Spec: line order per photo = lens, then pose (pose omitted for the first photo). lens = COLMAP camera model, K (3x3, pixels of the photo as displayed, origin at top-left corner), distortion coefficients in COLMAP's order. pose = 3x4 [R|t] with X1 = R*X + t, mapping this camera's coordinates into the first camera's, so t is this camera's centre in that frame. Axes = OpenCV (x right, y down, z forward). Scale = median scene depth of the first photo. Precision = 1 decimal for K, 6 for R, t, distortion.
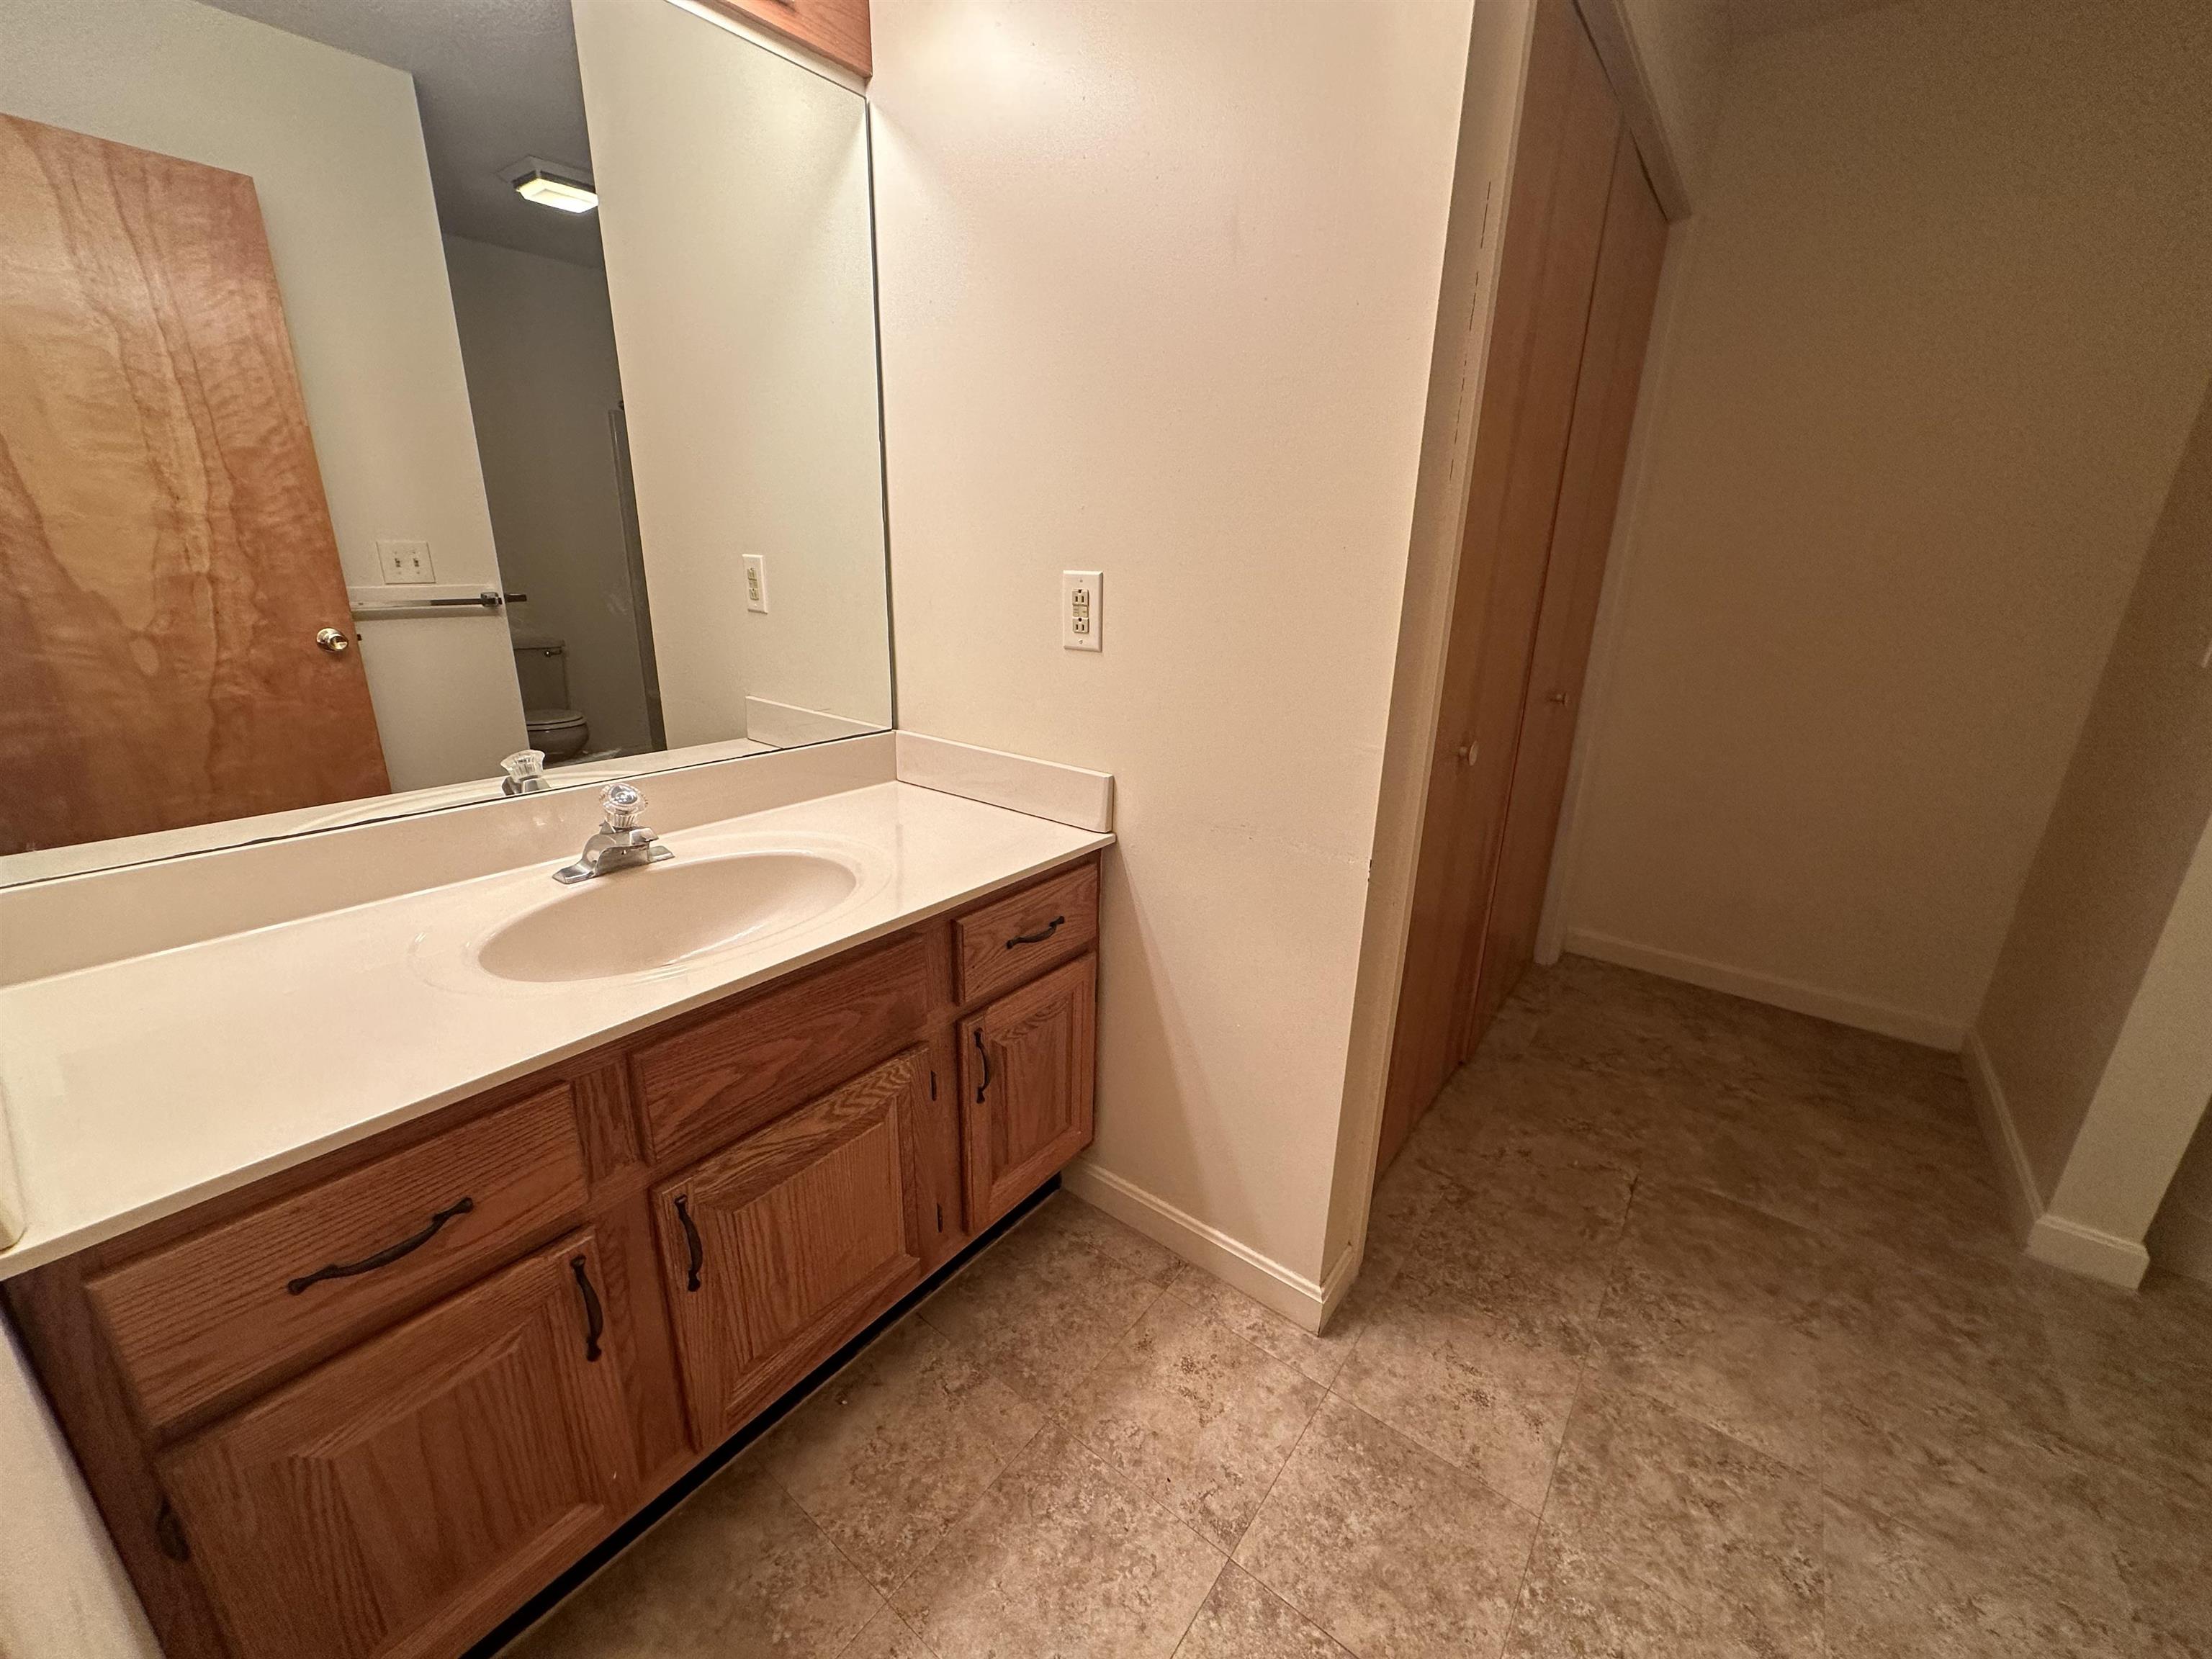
lens RADIAL K [[884.7, 0, 1101.1], [0, 884.7, 831.3], [0, 0, 1]] dist [0.002489, -0.000103]
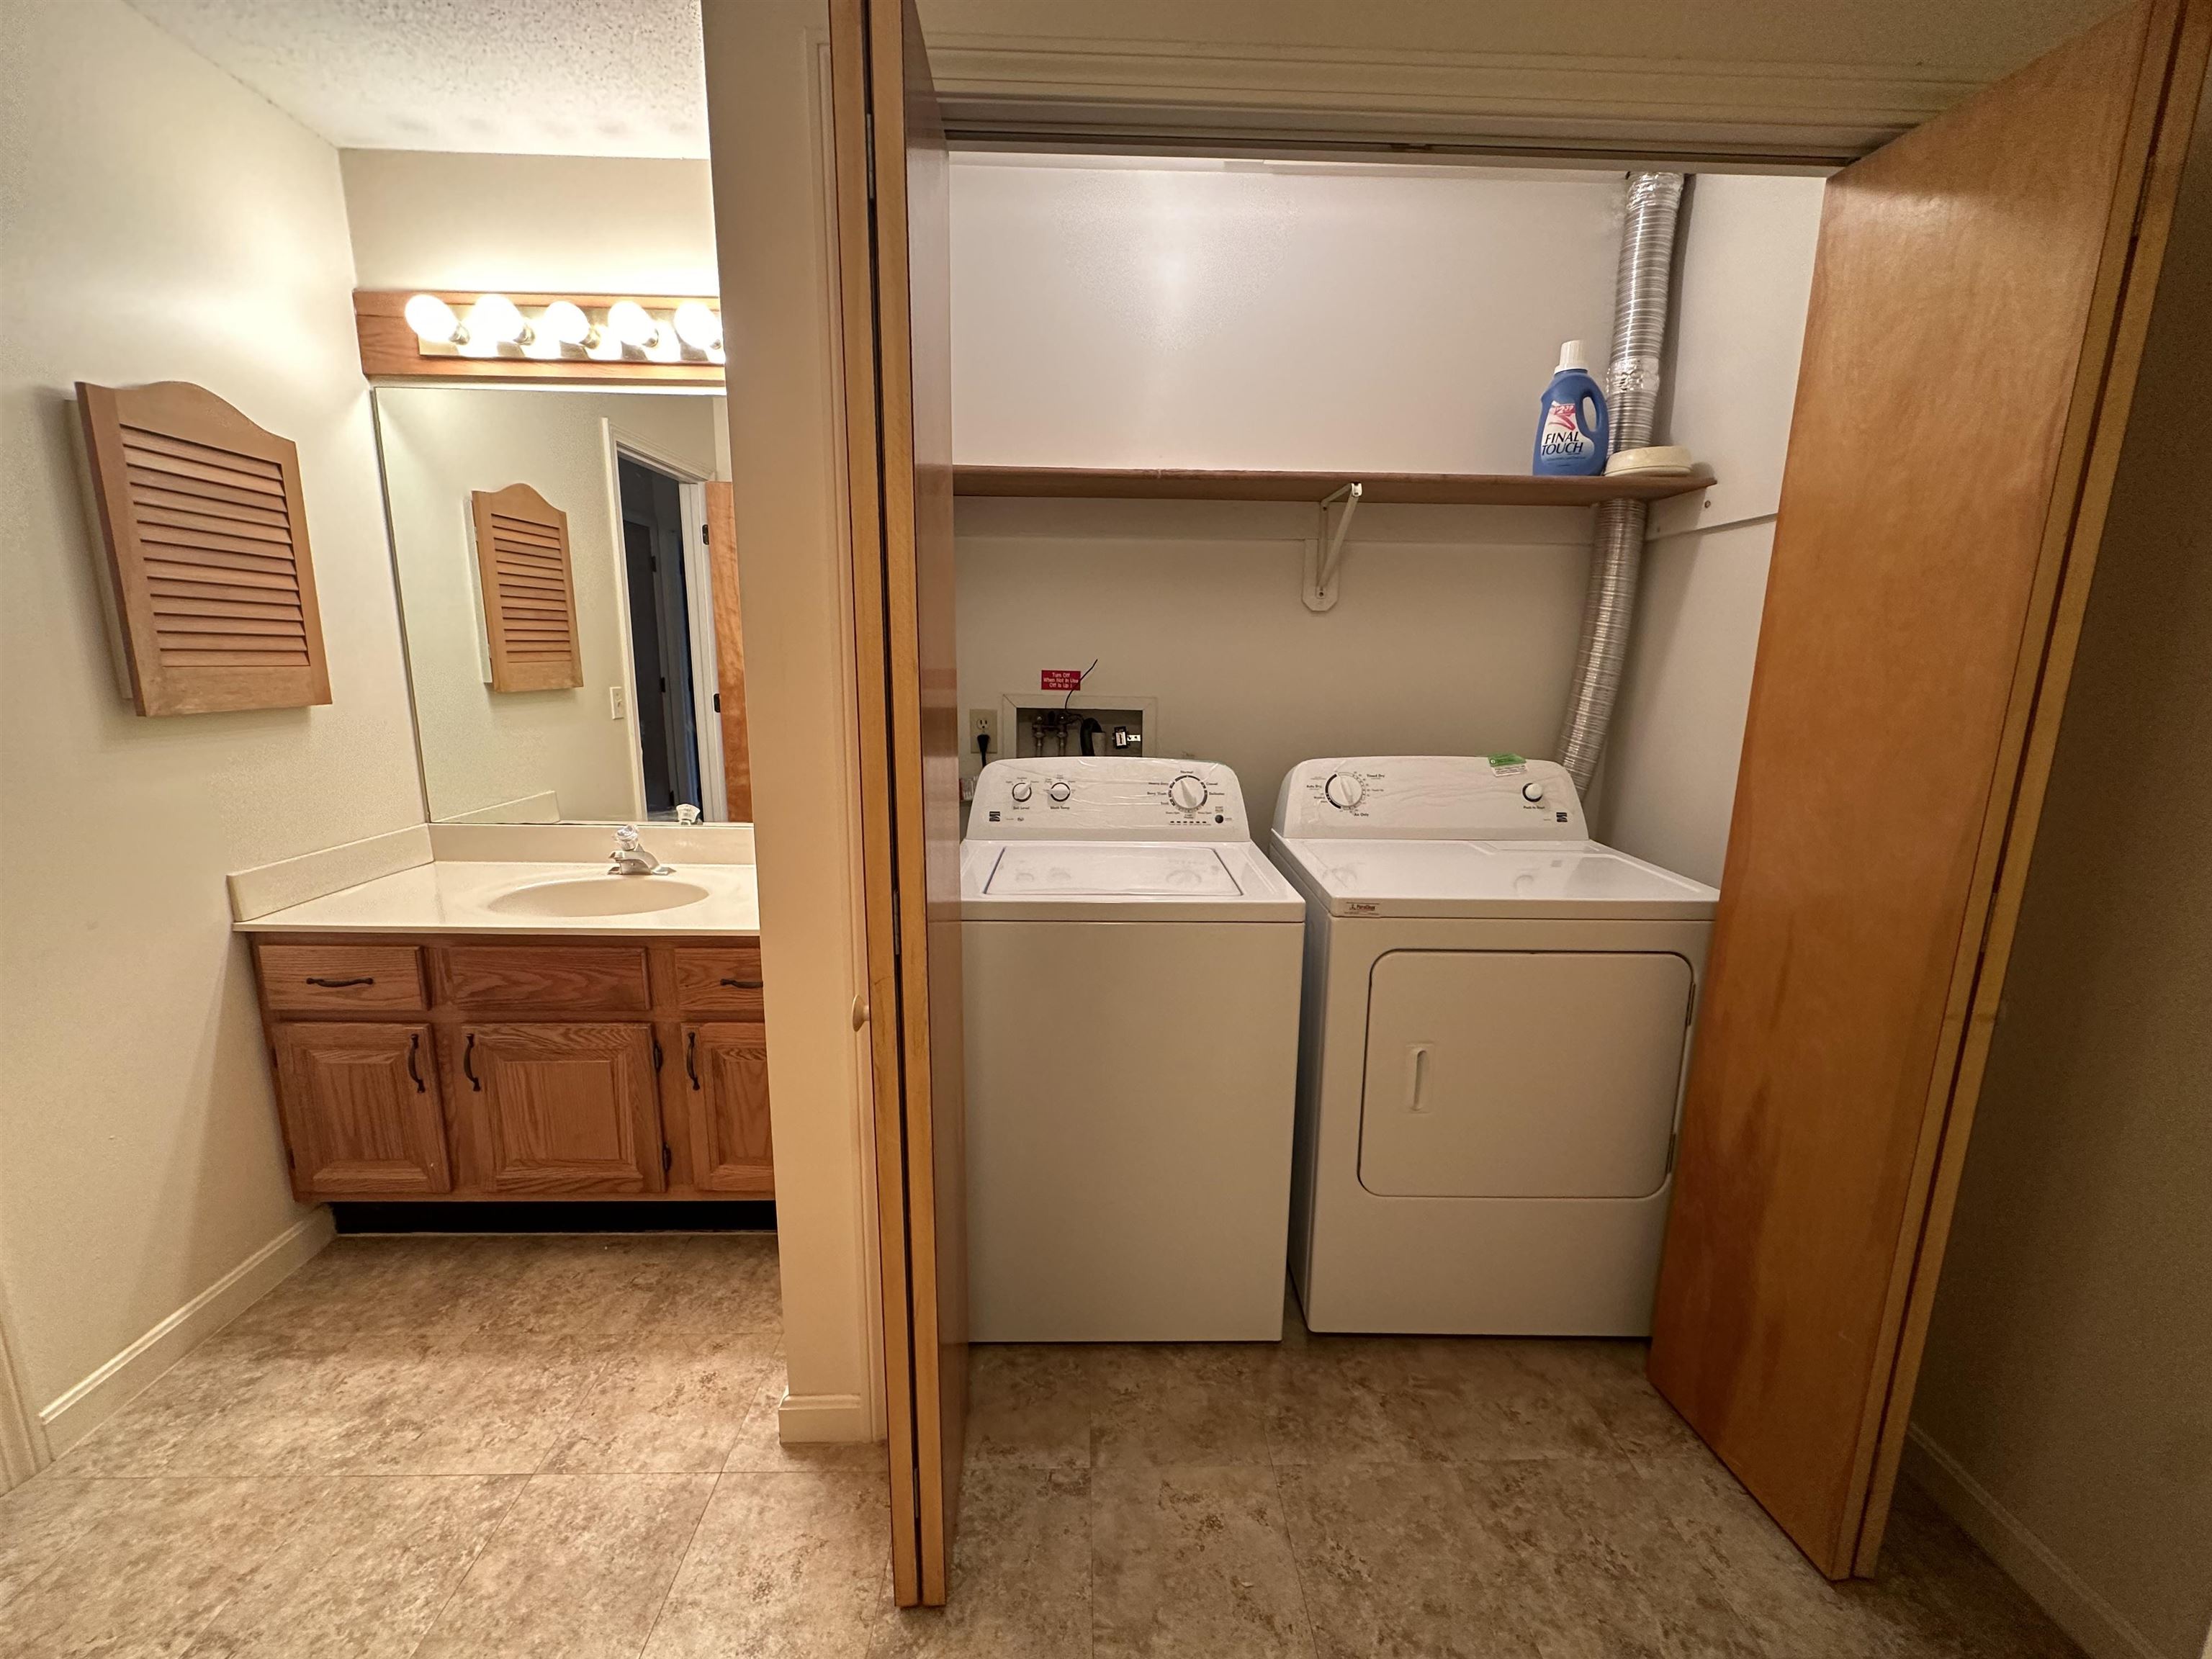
lens RADIAL K [[884.7, 0, 1099.6], [0, 884.7, 825.4], [0, 0, 1]] dist [0.002489, -0.000103]
pose [[0.627474, 0.132674, -0.767251, 1.477458], [-0.237337, 0.971075, -0.026180, -0.241347], [0.741585, 0.198524, 0.640812, 0.587216]]
